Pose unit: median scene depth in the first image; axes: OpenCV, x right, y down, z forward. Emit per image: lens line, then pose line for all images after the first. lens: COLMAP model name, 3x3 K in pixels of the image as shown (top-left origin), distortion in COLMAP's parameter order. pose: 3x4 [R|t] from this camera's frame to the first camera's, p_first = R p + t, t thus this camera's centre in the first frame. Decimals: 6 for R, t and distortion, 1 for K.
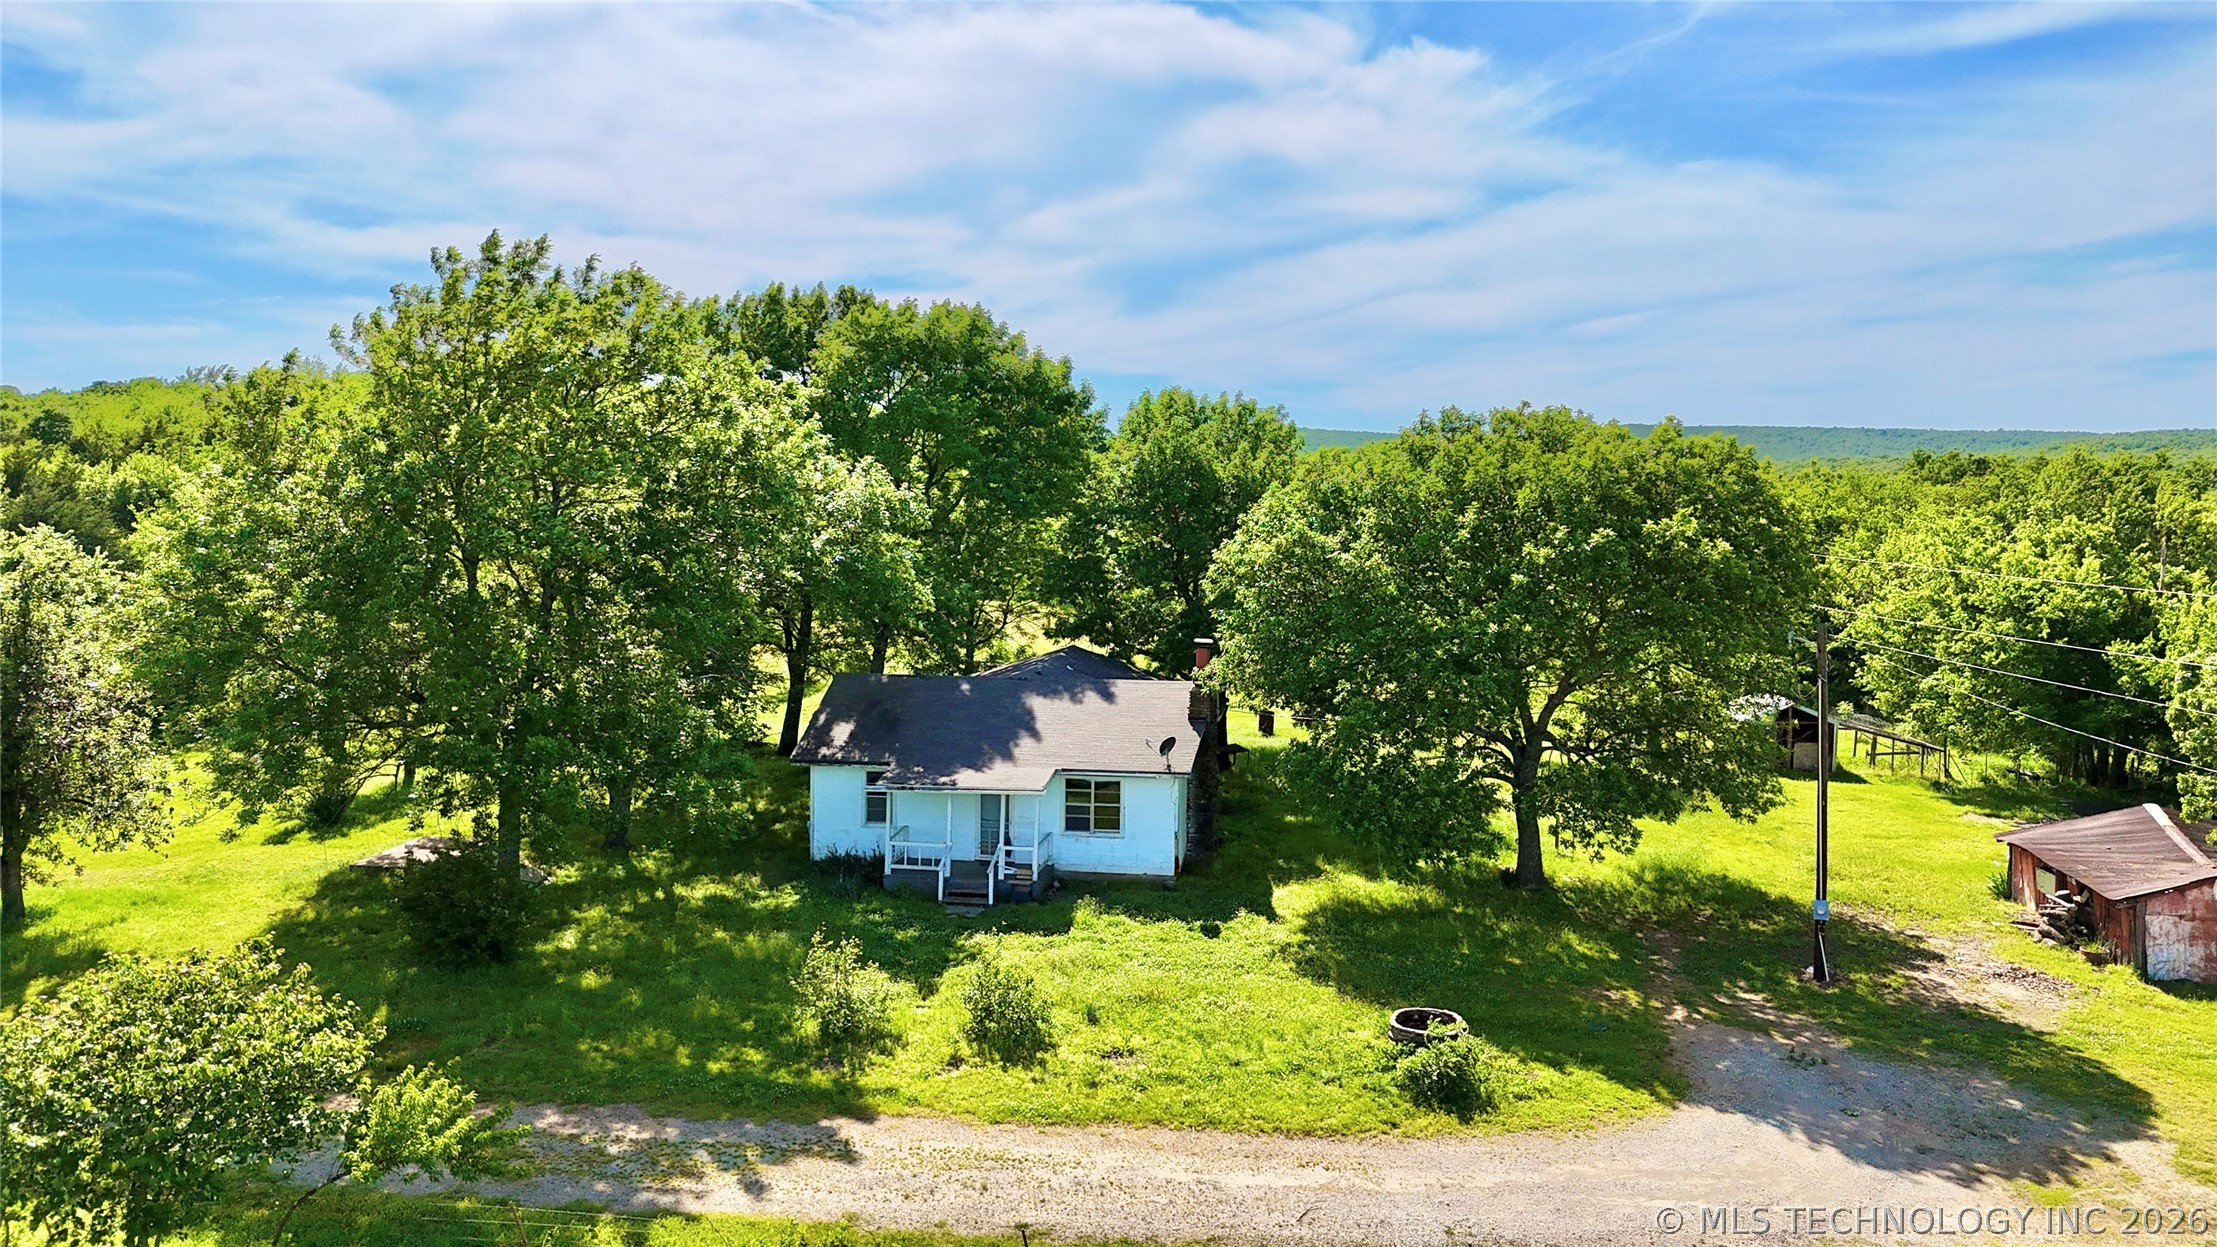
lens RADIAL K [[1612.7, 0, 1114.5], [0, 1612.7, 630.5], [0, 0, 1]] dist [0.071837, -0.069779]
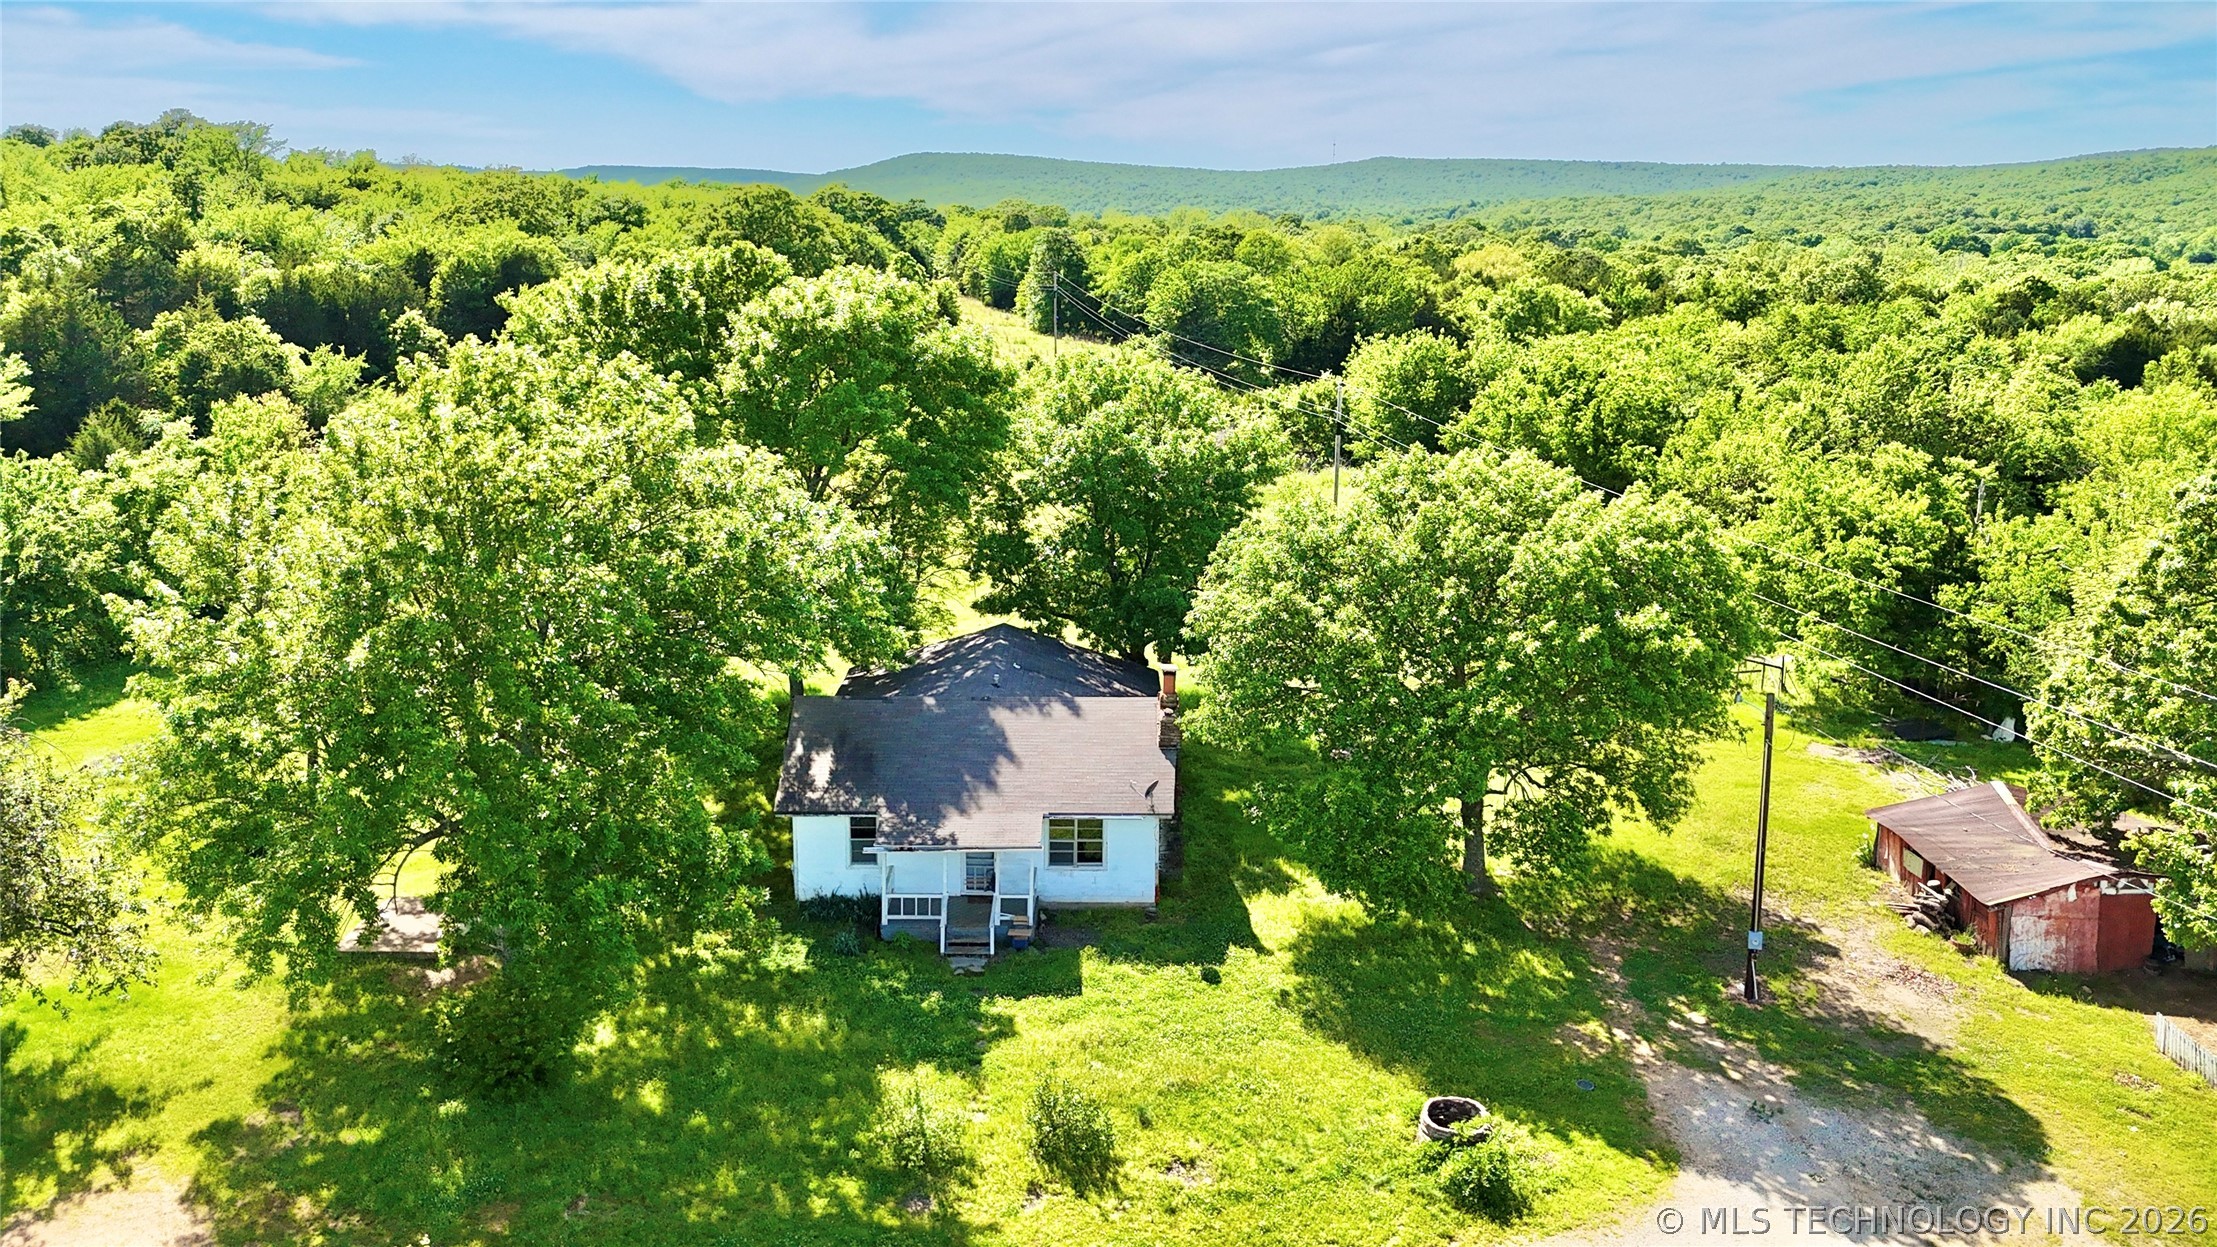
lens RADIAL K [[1601.0, 0, 1112.3], [0, 1601.0, 645.5], [0, 0, 1]] dist [0.071025, -0.075375]
pose [[0.989365, -0.039856, 0.139889, -0.141968], [0.015821, 0.985509, 0.168884, -0.208088], [-0.144593, -0.164875, 0.975658, 0.009643]]
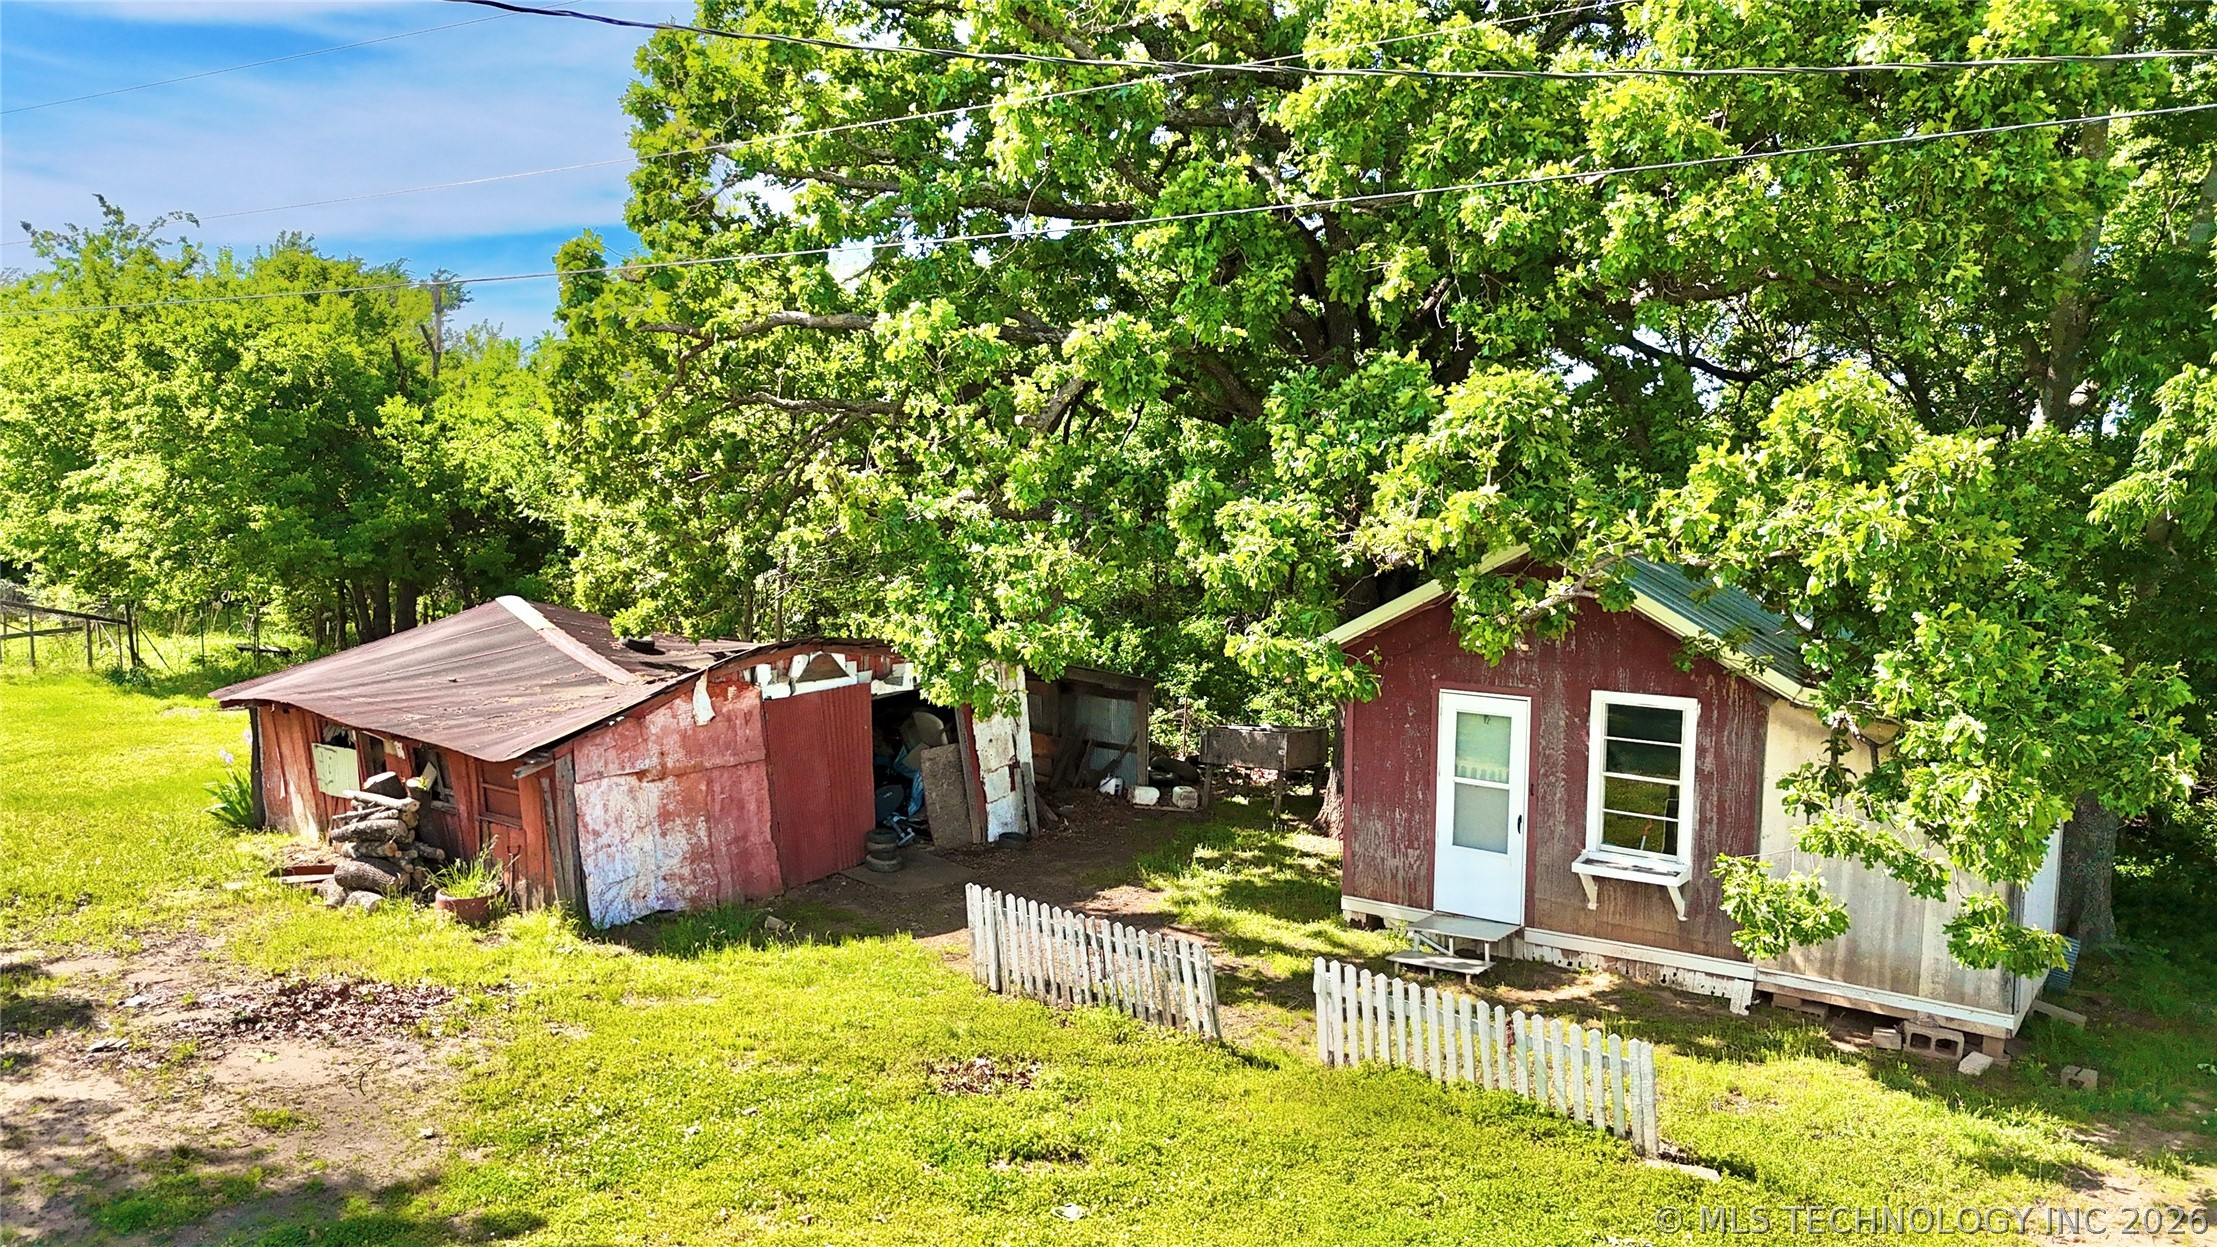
lens RADIAL K [[1637.1, 0, 1118.7], [0, 1637.1, 611.1], [0, 0, 1]] dist [0.055843, -0.043417]
pose [[0.546370, -0.073968, 0.834271, 0.334927], [0.074921, 0.996416, 0.039277, 0.116925], [-0.834186, 0.041044, 0.549954, 0.615648]]
